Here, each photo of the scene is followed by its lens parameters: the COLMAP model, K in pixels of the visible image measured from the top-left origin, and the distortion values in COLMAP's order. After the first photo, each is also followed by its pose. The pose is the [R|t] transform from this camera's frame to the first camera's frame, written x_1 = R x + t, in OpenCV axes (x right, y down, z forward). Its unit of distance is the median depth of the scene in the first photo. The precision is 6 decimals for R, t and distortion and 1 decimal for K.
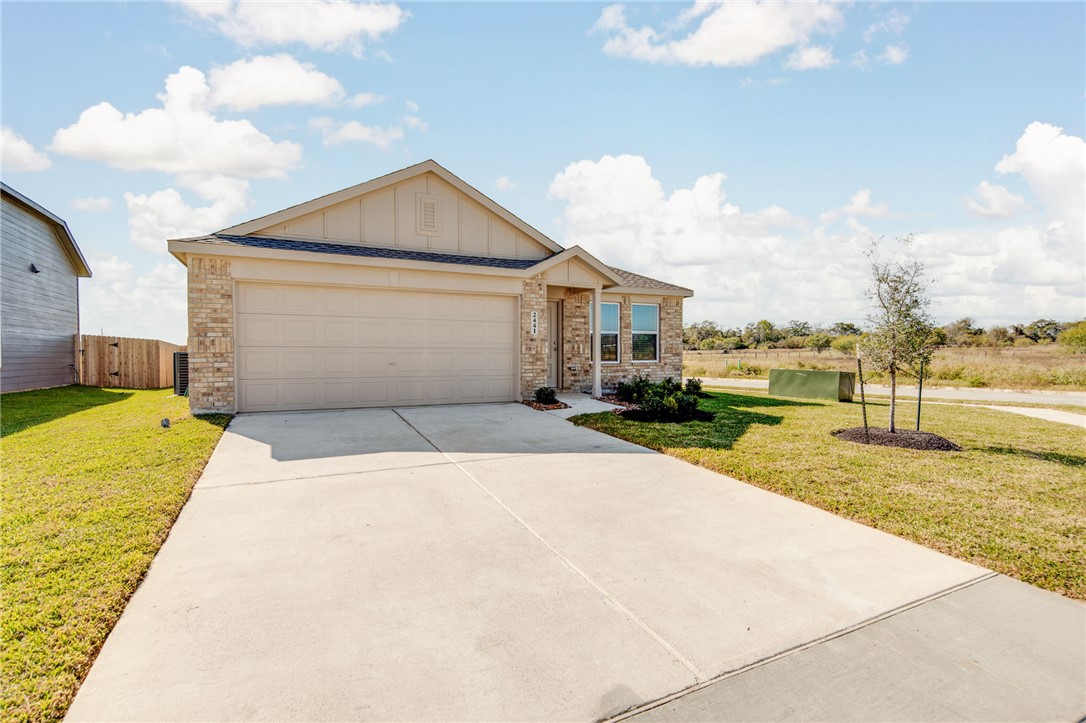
lens RADIAL K [[524.5, 0, 543.0], [0, 524.5, 361.5], [0, 0, 1]] dist [0.003428, 0.000392]
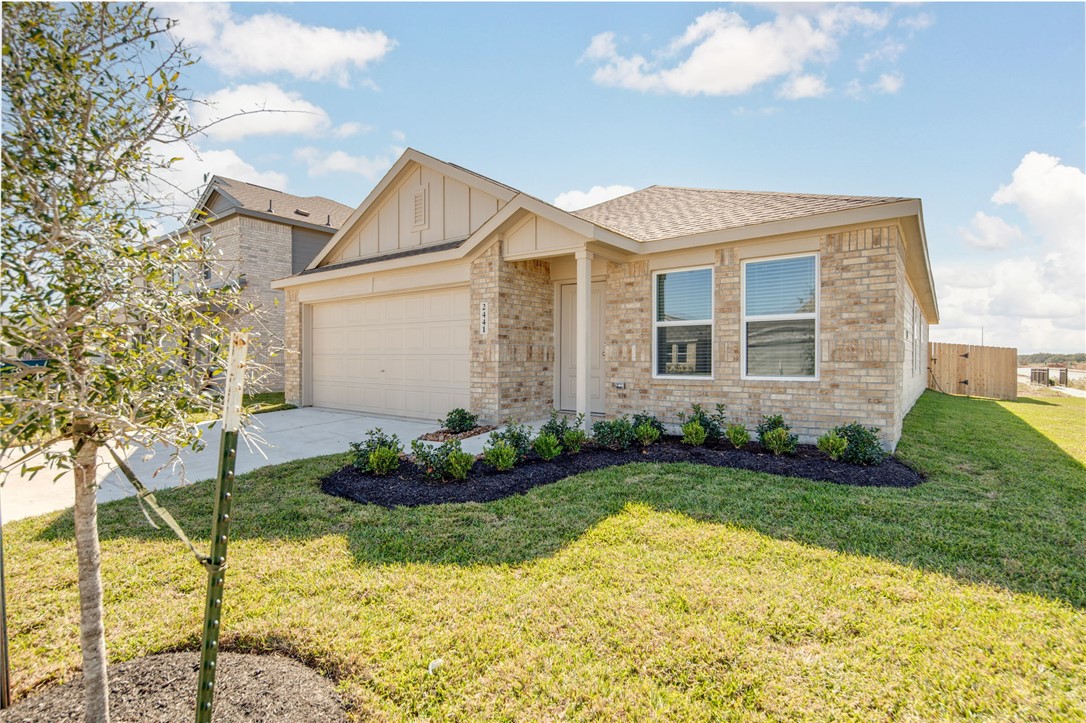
lens RADIAL K [[524.5, 0, 543.0], [0, 524.5, 361.5], [0, 0, 1]] dist [0.003428, 0.000392]
pose [[0.440792, 0.005497, -0.897593, 0.565602], [-0.014022, 0.999901, -0.000762, -0.012941], [0.897500, 0.012922, 0.440825, 0.645547]]
